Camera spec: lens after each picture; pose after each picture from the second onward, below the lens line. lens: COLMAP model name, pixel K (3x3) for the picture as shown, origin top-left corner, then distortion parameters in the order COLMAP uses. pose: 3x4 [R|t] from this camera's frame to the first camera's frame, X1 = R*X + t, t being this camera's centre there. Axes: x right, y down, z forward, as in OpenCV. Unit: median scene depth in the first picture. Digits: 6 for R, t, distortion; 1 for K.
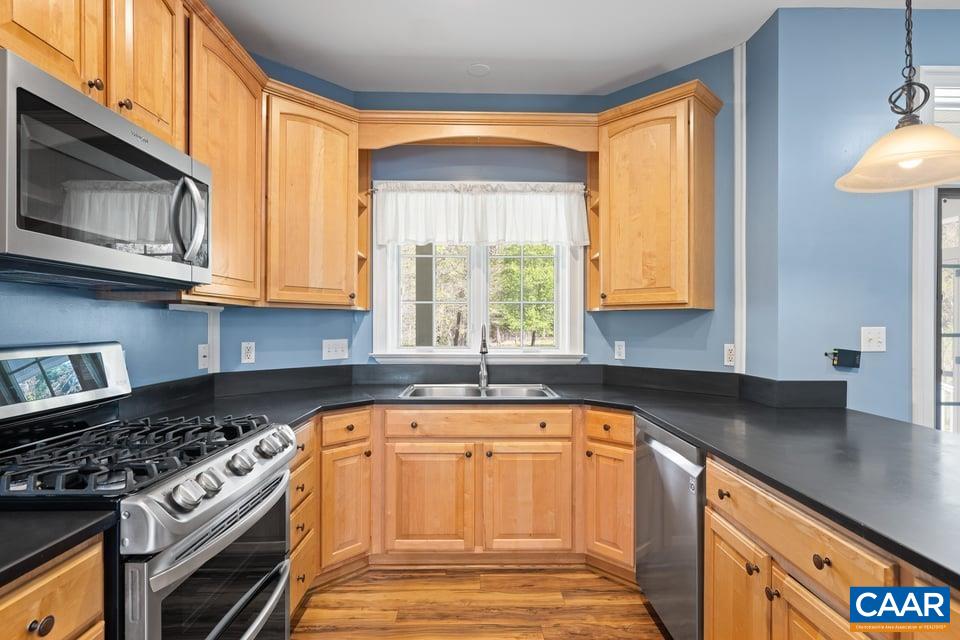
lens RADIAL K [[495.3, 0, 480.0], [0, 495.3, 320.0], [0, 0, 1]] dist [0.001378, 0.000252]
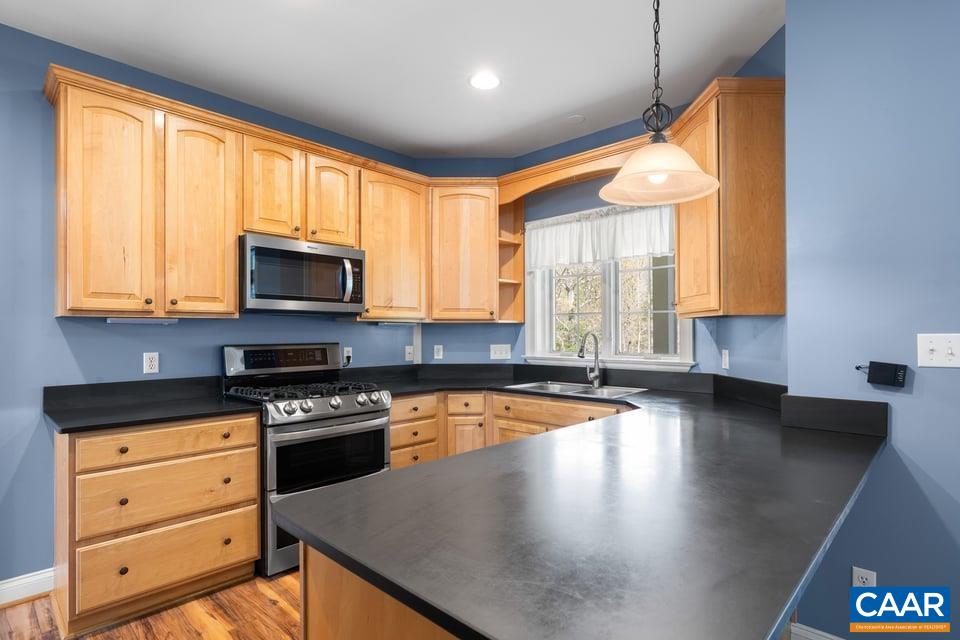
lens RADIAL K [[489.4, 0, 479.5], [0, 489.4, 324.4], [0, 0, 1]] dist [0.000864, 0.000327]
pose [[0.709574, -0.017711, -0.704409, 0.708787], [0.011303, 0.999842, -0.013753, 0.002219], [0.704541, 0.001796, 0.709661, 0.003310]]
